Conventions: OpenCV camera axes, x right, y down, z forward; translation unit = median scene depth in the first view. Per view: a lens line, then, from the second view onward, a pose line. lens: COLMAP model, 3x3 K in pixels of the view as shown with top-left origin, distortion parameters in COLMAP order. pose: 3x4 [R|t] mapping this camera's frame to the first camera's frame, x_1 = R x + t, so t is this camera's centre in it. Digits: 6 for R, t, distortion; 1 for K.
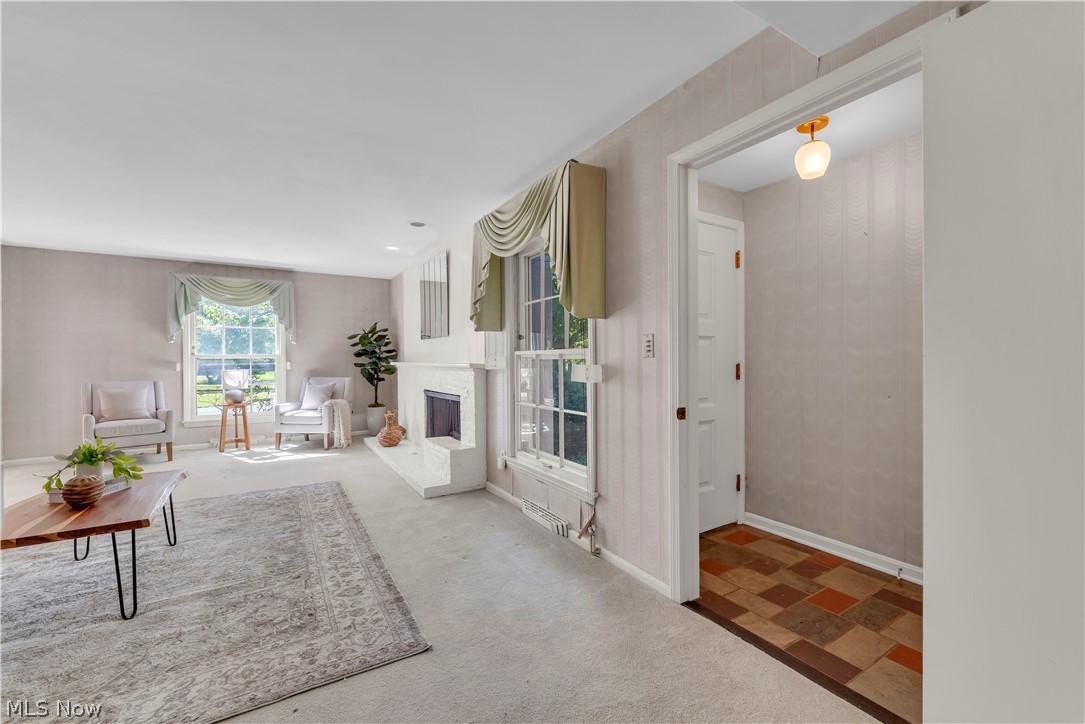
lens RADIAL K [[446.2, 0, 545.9], [0, 446.2, 362.1], [0, 0, 1]] dist [-0.000709, -0.000616]
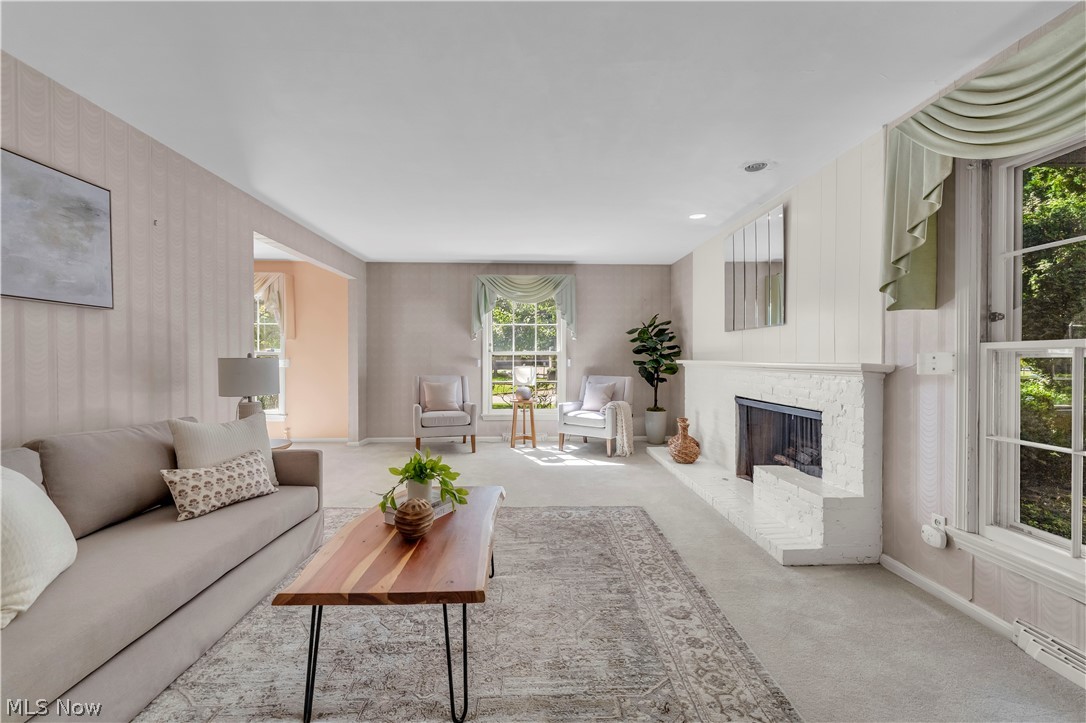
lens RADIAL K [[445.5, 0, 543.0], [0, 445.5, 361.5], [0, 0, 1]] dist [0.000011, -0.000424]
pose [[0.866487, 0.009222, -0.499115, -0.177578], [-0.007443, 0.999957, 0.005555, -0.000136], [0.499144, -0.001099, 0.866518, 0.170305]]
